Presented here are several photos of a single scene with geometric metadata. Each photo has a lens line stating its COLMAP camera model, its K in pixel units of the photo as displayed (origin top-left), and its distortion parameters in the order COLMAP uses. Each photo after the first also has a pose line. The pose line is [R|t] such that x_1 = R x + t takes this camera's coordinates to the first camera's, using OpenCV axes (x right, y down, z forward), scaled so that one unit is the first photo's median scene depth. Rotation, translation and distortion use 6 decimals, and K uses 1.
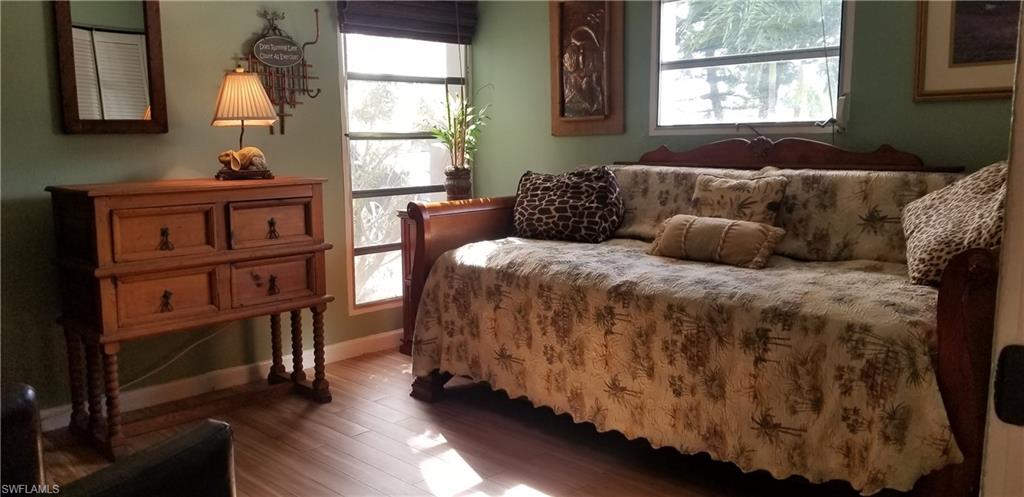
lens RADIAL K [[809.5, 0, 491.3], [0, 809.5, 247.5], [0, 0, 1]] dist [0.090283, -0.132690]
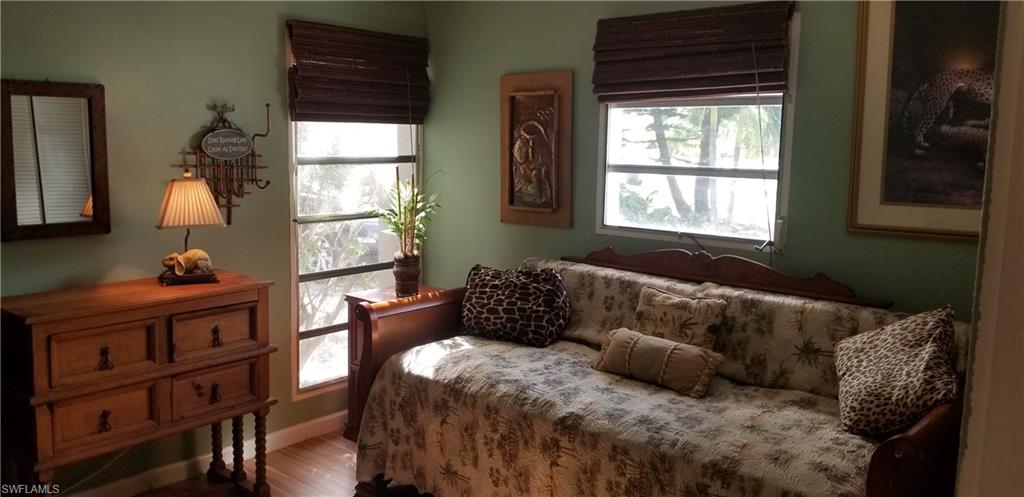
lens RADIAL K [[809.5, 0, 489.4], [0, 809.5, 217.4], [0, 0, 1]] dist [0.090283, -0.132690]
pose [[0.997744, 0.019505, 0.064243, -0.005689], [-0.018607, 0.999721, -0.014546, -0.156299], [-0.064508, 0.013317, 0.997828, -0.009445]]
